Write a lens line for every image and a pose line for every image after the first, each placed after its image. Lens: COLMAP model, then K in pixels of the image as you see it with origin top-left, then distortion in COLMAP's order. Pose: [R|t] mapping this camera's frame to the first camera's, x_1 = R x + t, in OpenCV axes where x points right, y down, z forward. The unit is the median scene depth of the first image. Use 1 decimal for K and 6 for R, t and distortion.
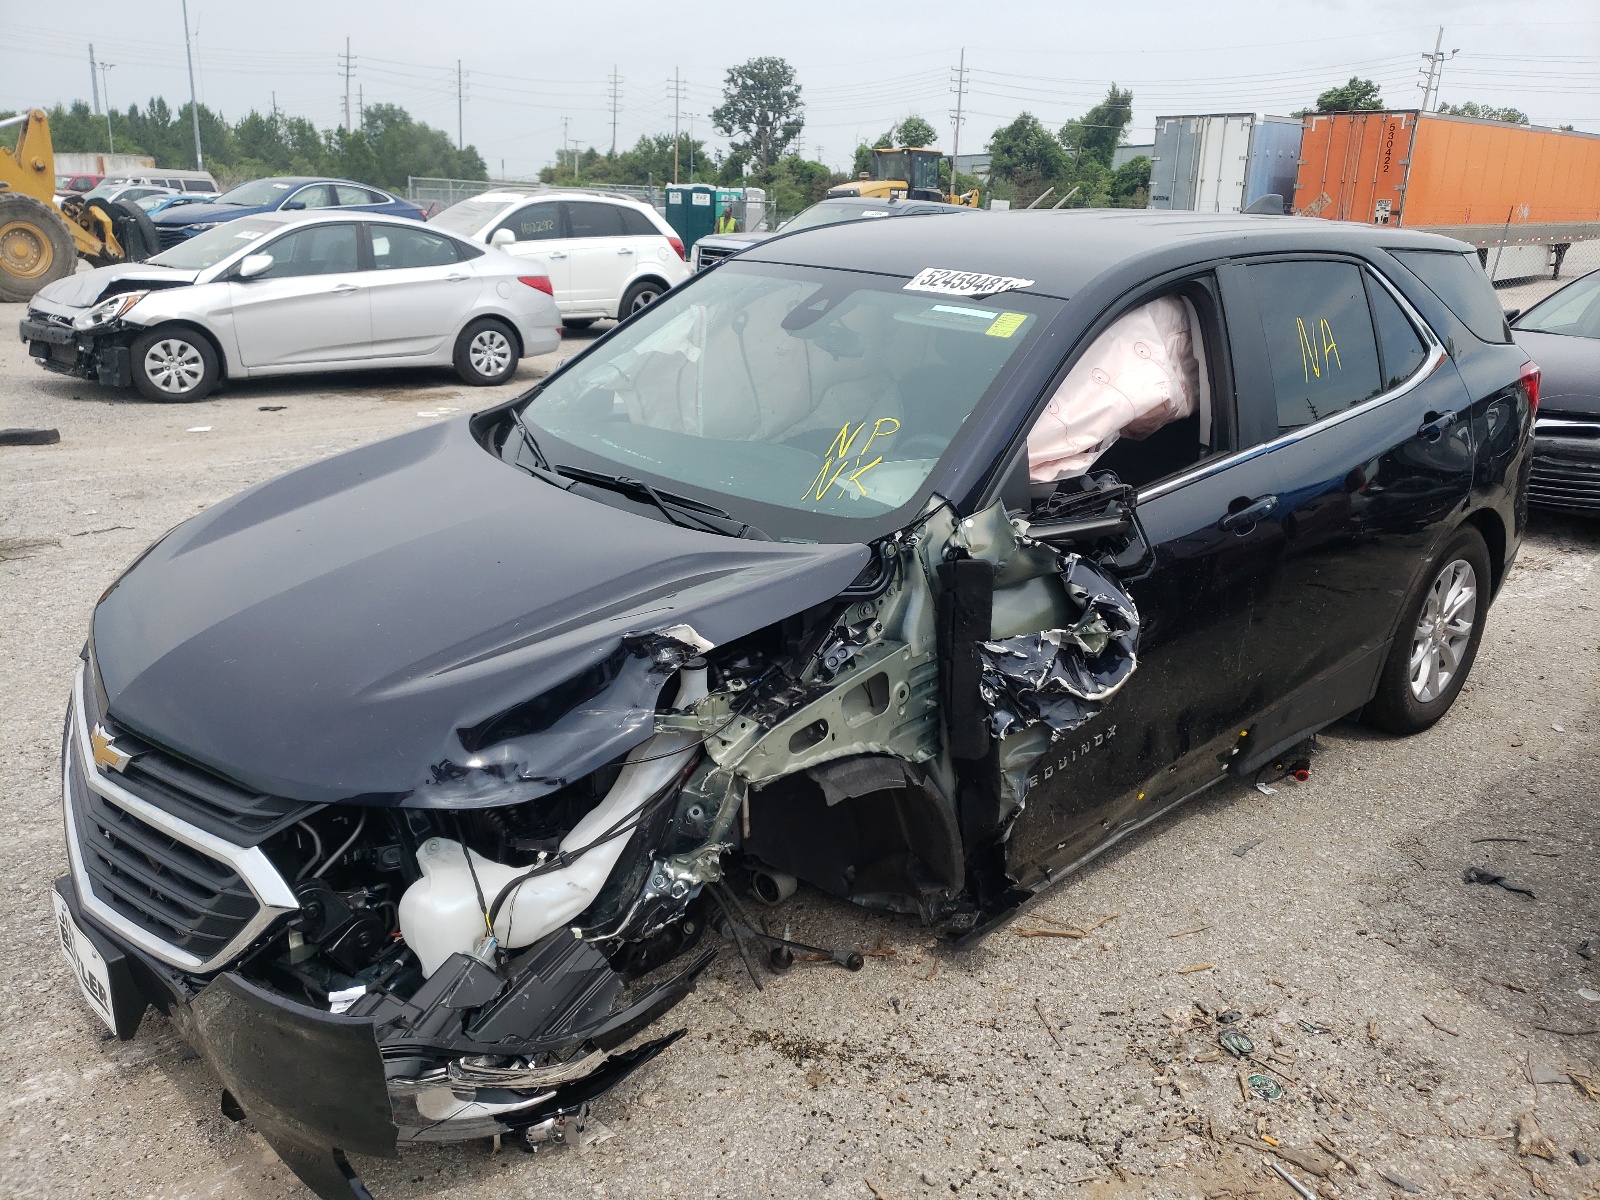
lens RADIAL K [[1350.4, 0, 800.8], [0, 1350.4, 599.3], [0, 0, 1]] dist [0.040185, -0.030336]
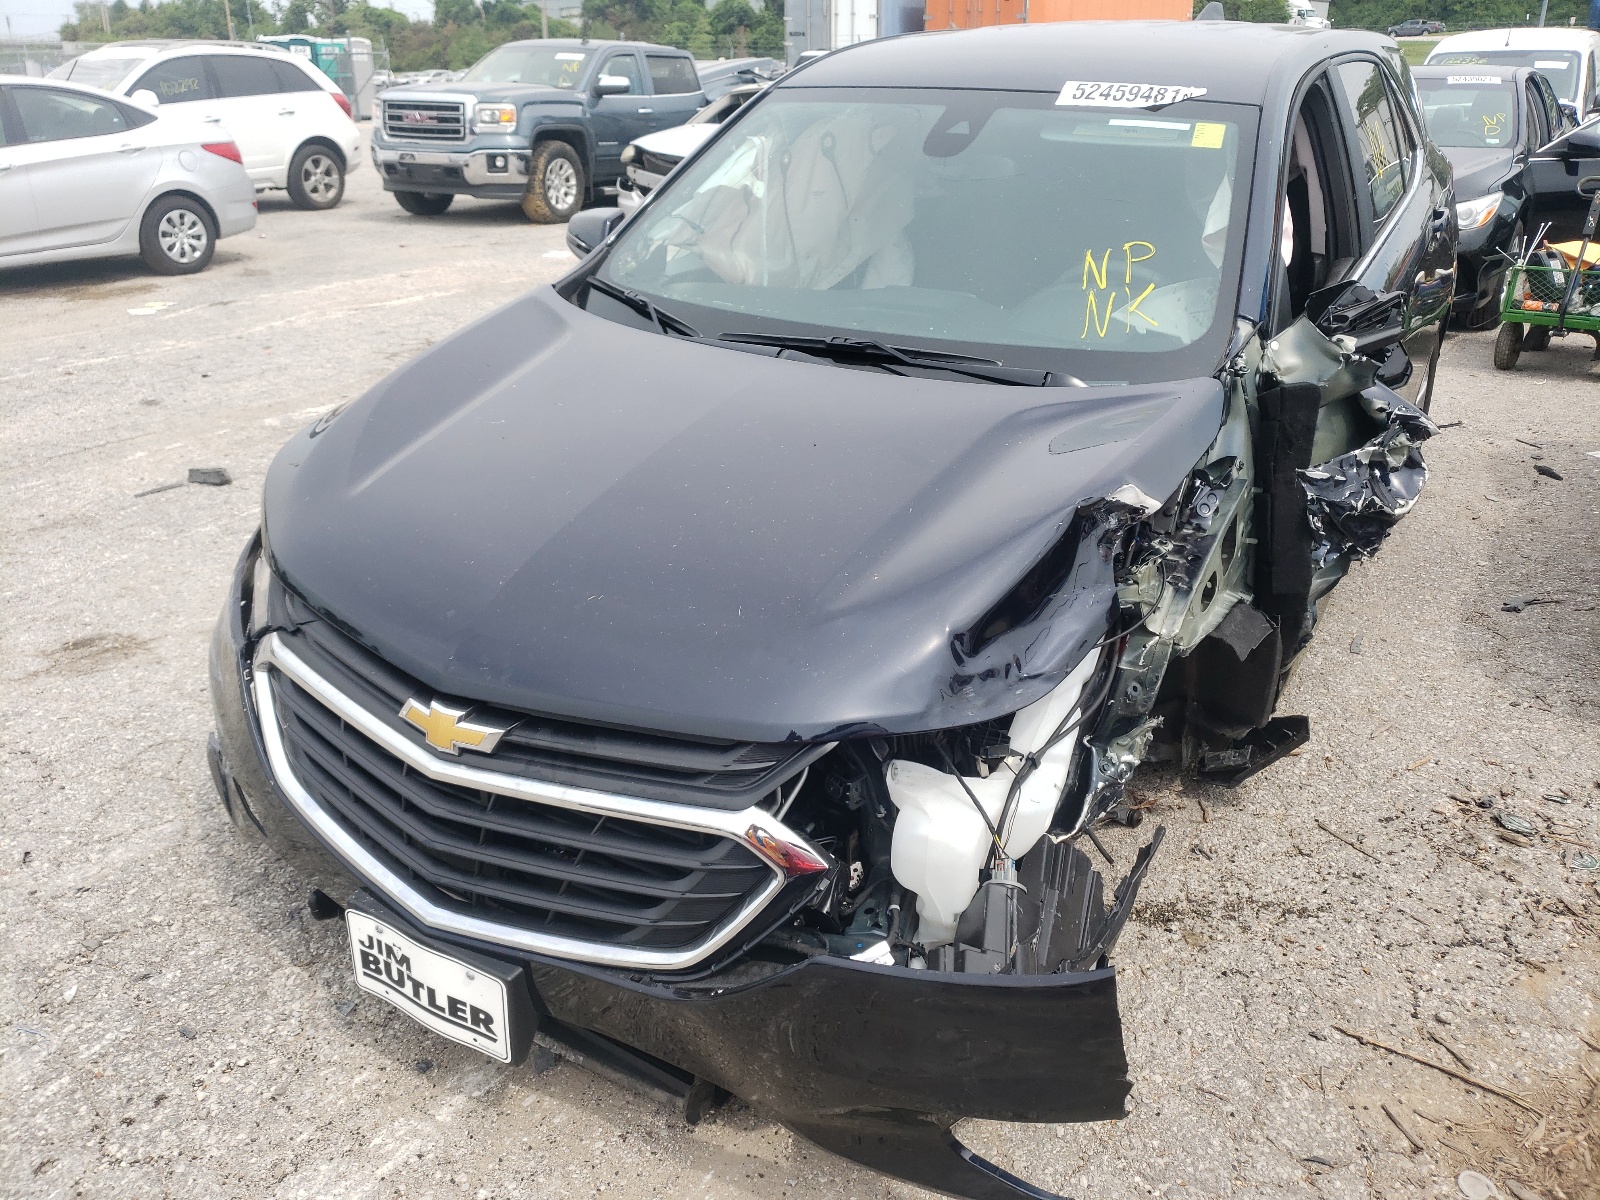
lens RADIAL K [[1344.9, 0, 800.9], [0, 1344.9, 596.6], [0, 0, 1]] dist [0.005163, 0.026244]
pose [[0.955684, -0.143189, 0.257224, -0.360368], [0.116400, 0.986335, 0.116595, -0.025094], [-0.270404, -0.081487, 0.959292, 0.134566]]
